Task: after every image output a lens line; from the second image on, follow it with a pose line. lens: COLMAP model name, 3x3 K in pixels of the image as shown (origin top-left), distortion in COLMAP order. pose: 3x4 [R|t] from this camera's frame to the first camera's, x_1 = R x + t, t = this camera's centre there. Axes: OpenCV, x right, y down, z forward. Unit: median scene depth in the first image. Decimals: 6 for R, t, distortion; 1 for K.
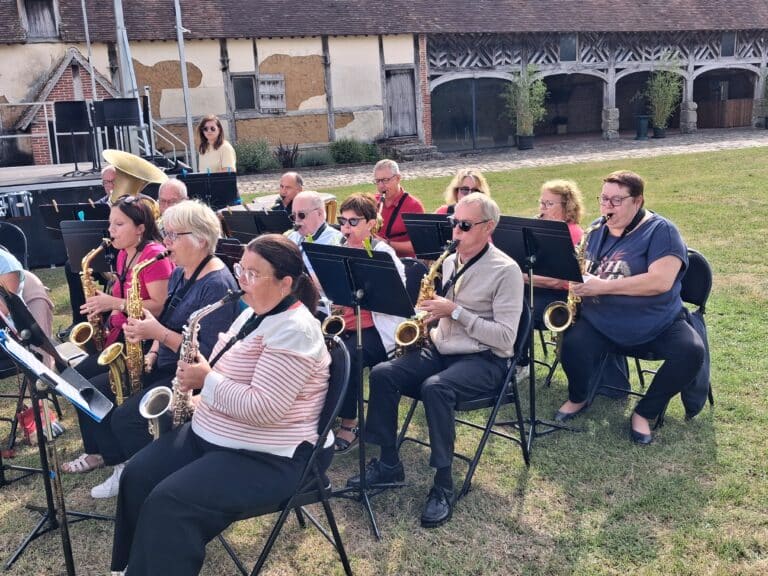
lens RADIAL K [[805.5, 0, 370.0], [0, 805.5, 365.4], [0, 0, 1]] dist [0.010087, 0.000000]
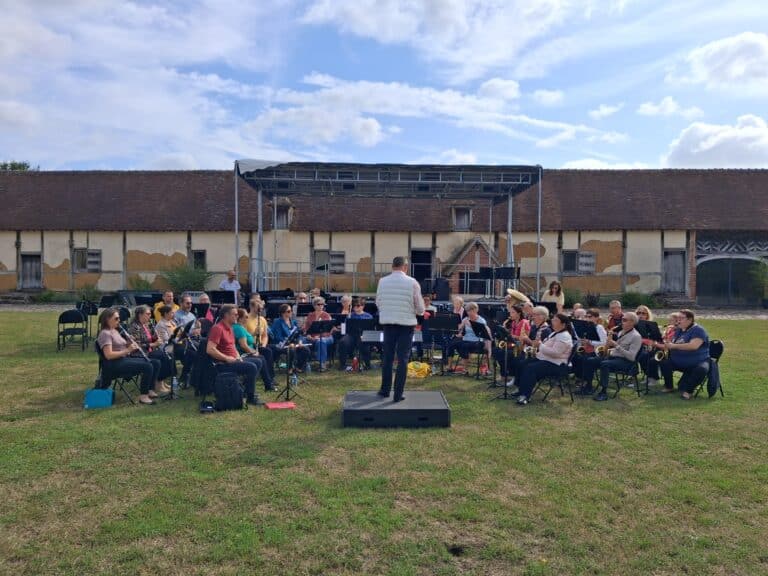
lens RADIAL K [[586.0, 0, 390.0], [0, 586.0, 304.5], [0, 0, 1]] dist [-0.020850, 0.012891]
pose [[0.899920, 0.079697, -0.428710, 0.036015], [-0.178296, 0.964467, -0.194974, 0.051990], [0.397938, 0.251898, 0.882153, -0.196488]]
